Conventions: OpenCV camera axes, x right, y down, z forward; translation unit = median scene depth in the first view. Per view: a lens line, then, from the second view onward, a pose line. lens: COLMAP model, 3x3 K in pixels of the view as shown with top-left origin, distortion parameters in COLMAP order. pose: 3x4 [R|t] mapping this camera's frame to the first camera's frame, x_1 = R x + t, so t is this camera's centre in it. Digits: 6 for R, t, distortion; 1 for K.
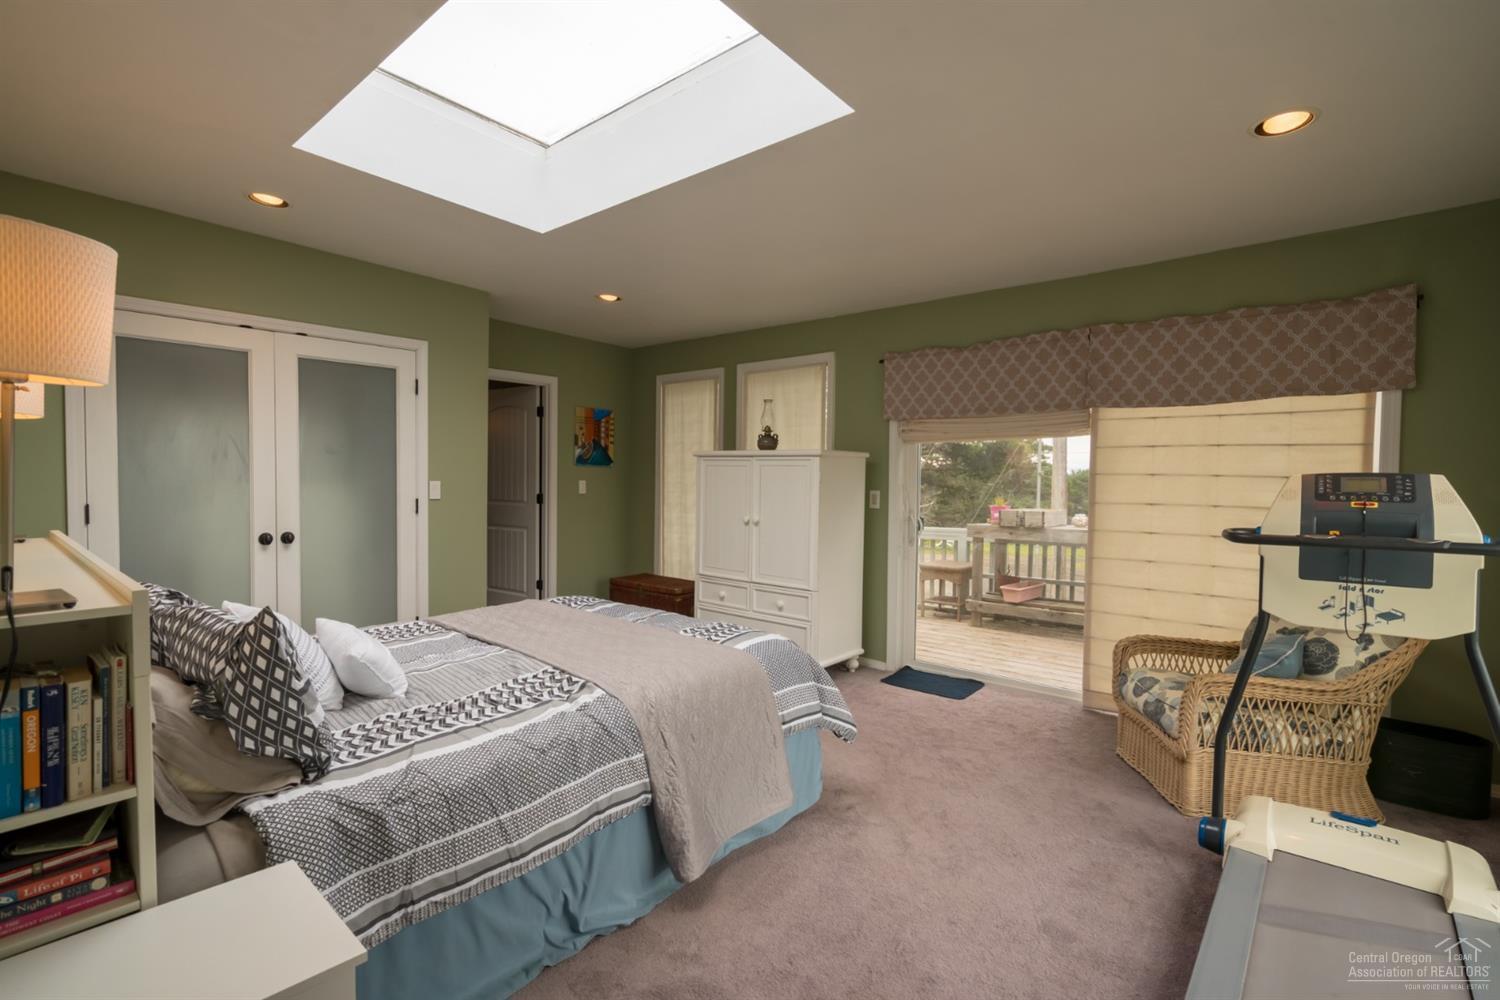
lens RADIAL K [[674.5, 0, 749.4], [0, 674.5, 498.7], [0, 0, 1]] dist [-0.003874, 0.000000]
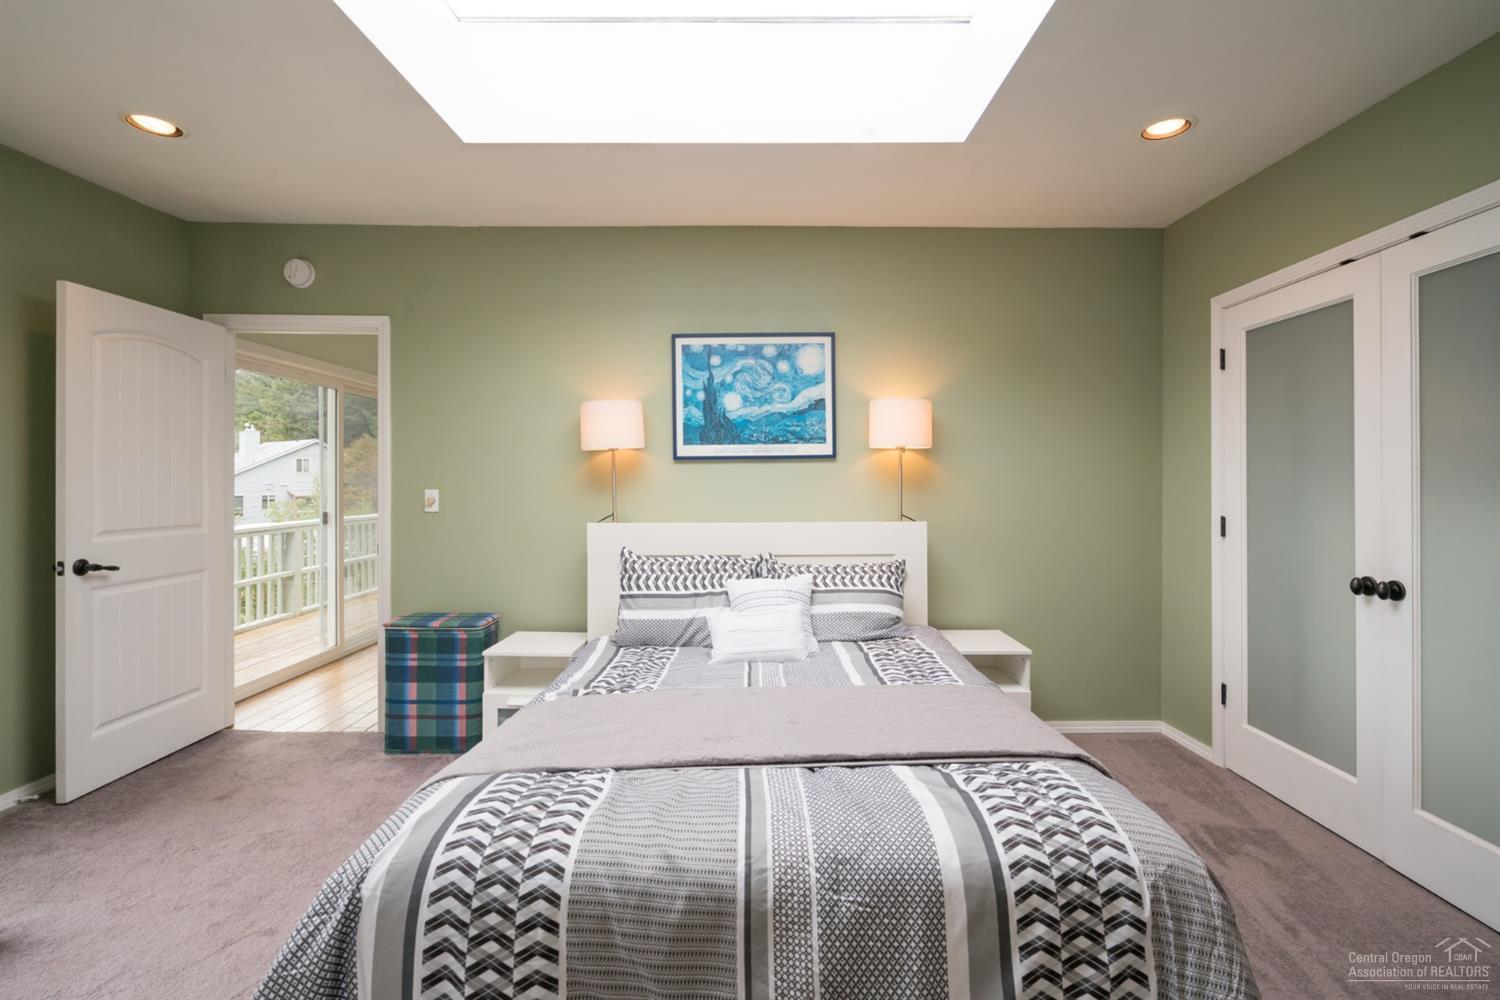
lens RADIAL K [[674.5, 0, 748.3], [0, 674.5, 494.5], [0, 0, 1]] dist [-0.003874, 0.000000]
pose [[-0.762224, -0.005455, -0.647290, 0.126677], [-0.025429, 0.999445, 0.021522, -0.023797], [0.646813, 0.032865, -0.761940, 1.091406]]
